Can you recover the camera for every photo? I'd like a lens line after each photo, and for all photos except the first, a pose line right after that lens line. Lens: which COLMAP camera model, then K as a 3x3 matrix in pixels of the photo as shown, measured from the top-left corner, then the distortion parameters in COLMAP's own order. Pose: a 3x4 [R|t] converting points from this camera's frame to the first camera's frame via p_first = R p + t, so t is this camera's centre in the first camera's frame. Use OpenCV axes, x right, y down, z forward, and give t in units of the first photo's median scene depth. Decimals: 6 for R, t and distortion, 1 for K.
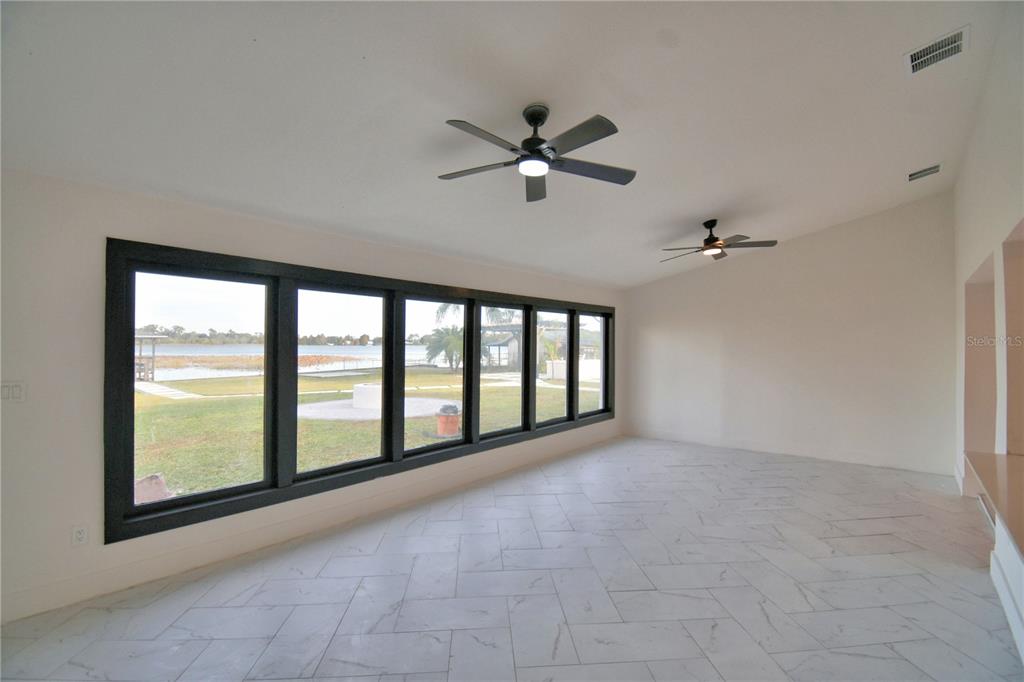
lens RADIAL K [[447.6, 0, 506.5], [0, 447.6, 341.4], [0, 0, 1]] dist [0.026654, -0.027503]
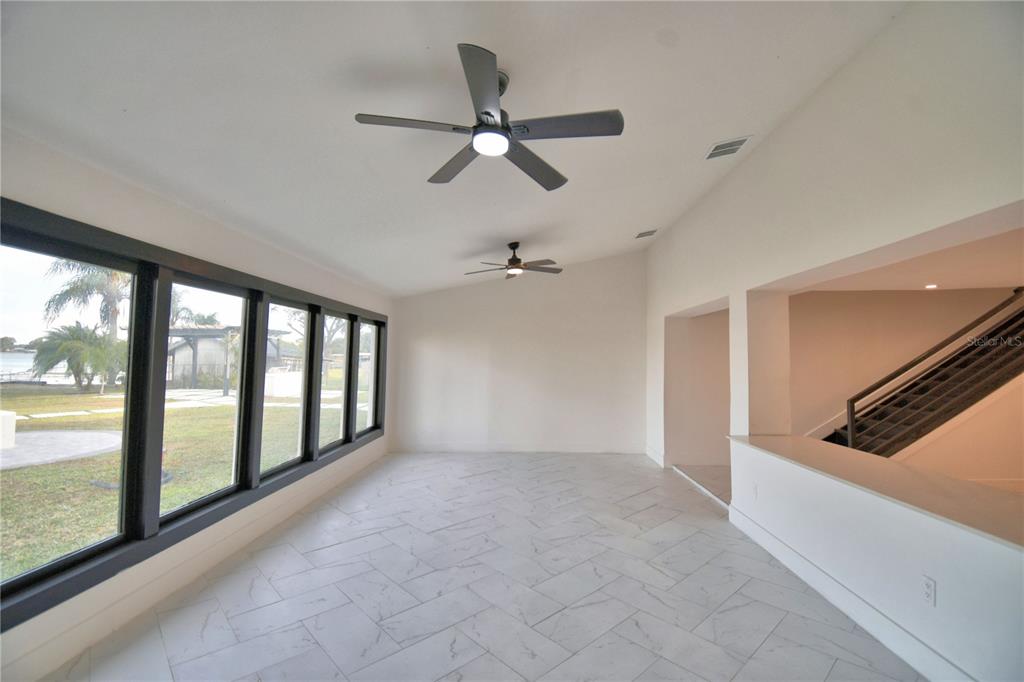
lens RADIAL K [[447.6, 0, 506.5], [0, 447.6, 341.4], [0, 0, 1]] dist [0.026654, -0.027503]
pose [[0.783266, 0.033377, 0.620790, -0.223191], [-0.017518, 0.999346, -0.031626, 0.003558], [-0.621440, 0.013897, 0.783339, 0.171371]]
